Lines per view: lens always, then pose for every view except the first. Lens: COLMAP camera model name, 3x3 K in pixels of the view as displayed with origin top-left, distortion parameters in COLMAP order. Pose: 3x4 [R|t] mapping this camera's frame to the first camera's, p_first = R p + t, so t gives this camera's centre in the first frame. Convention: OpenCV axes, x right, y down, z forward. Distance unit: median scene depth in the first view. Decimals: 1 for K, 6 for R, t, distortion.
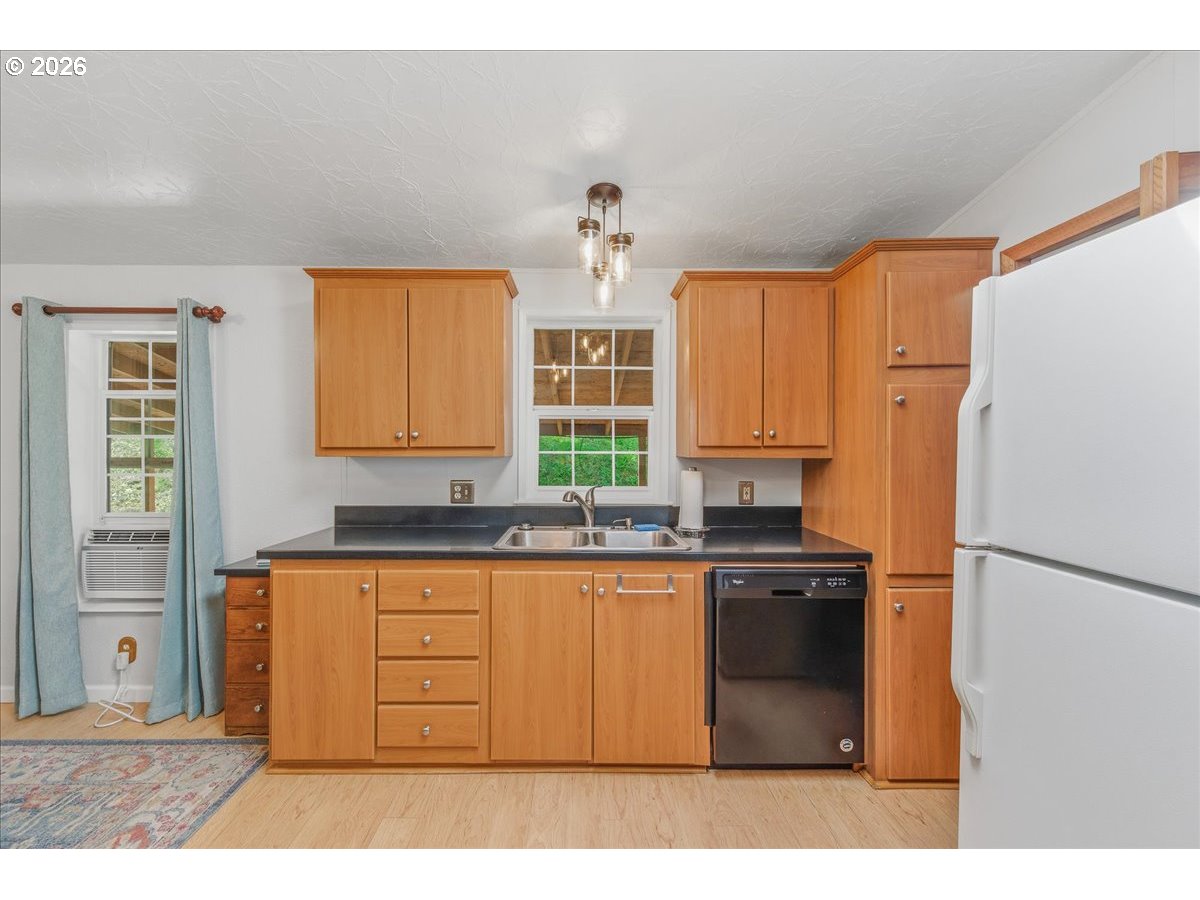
lens RADIAL K [[472.7, 0, 584.5], [0, 472.7, 444.3], [0, 0, 1]] dist [0.004452, 0.000167]
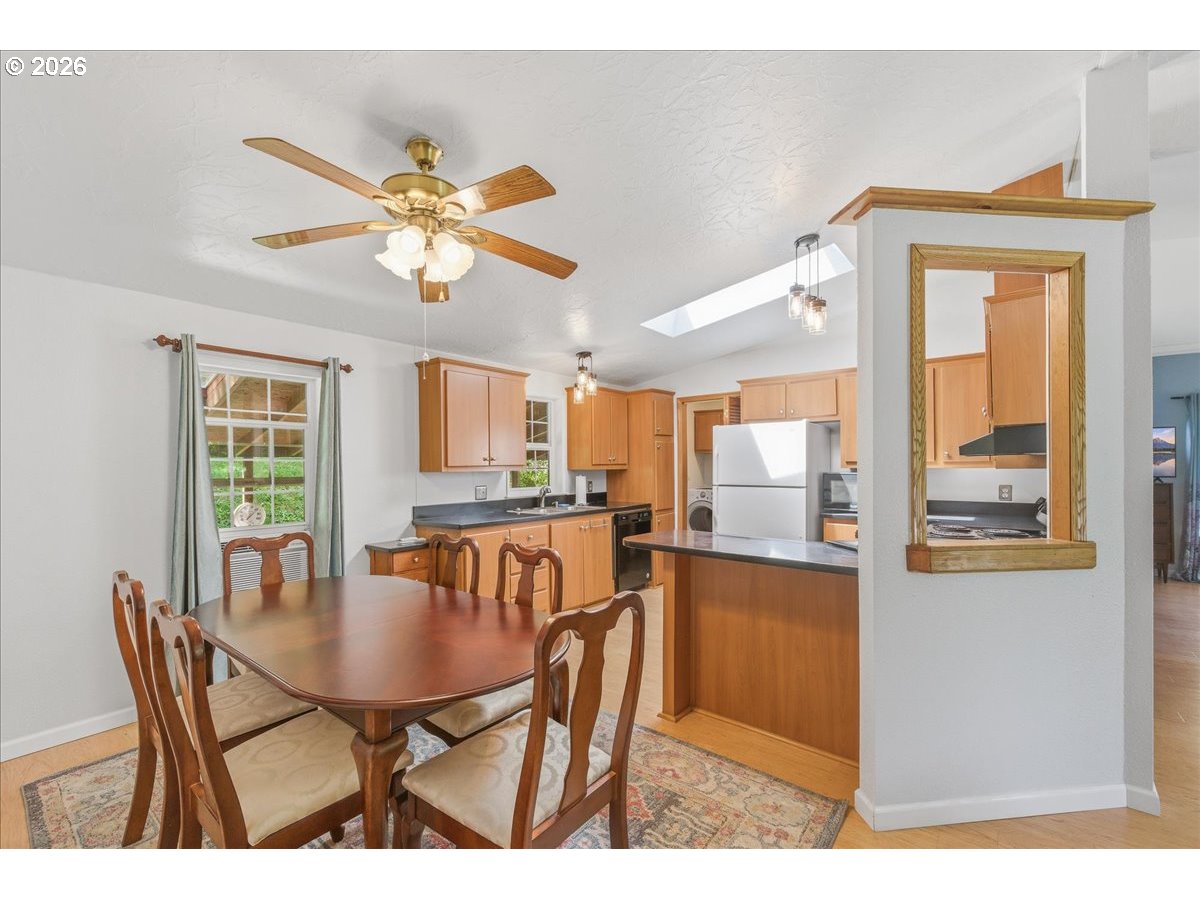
lens RADIAL K [[503.9, 0, 592.2], [0, 503.9, 464.5], [0, 0, 1]] dist [0.001040, 0.000130]
pose [[0.636778, -0.005313, 0.771029, -1.480593], [0.010866, 0.999939, -0.002084, 0.008916], [-0.770970, 0.009705, 0.636797, -0.464692]]
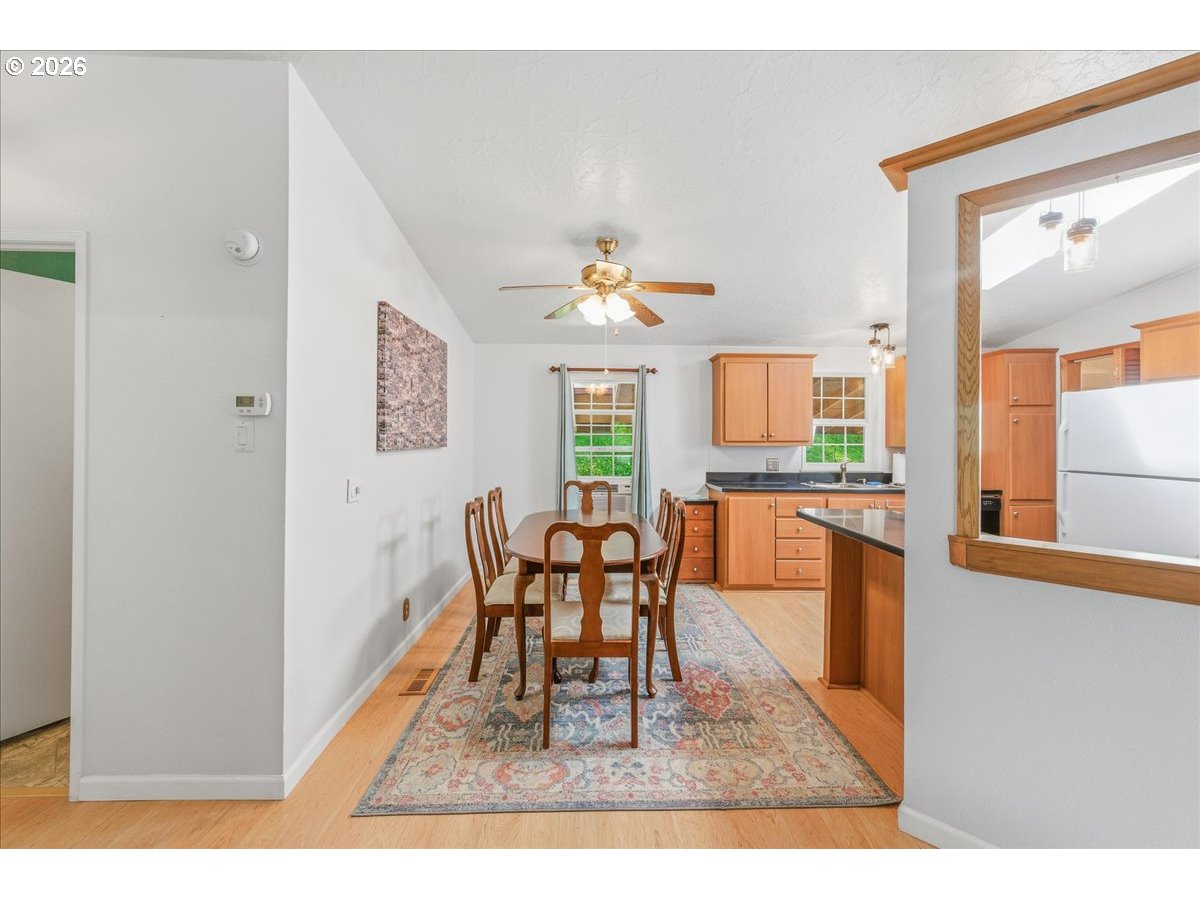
lens RADIAL K [[494.6, 0, 596.0], [0, 494.6, 434.2], [0, 0, 1]] dist [0.002585, 0.000401]
pose [[0.999887, 0.006419, 0.013614, -1.062384], [-0.006224, 0.999879, -0.014290, 0.011518], [-0.013704, 0.014204, 0.999805, -1.033106]]
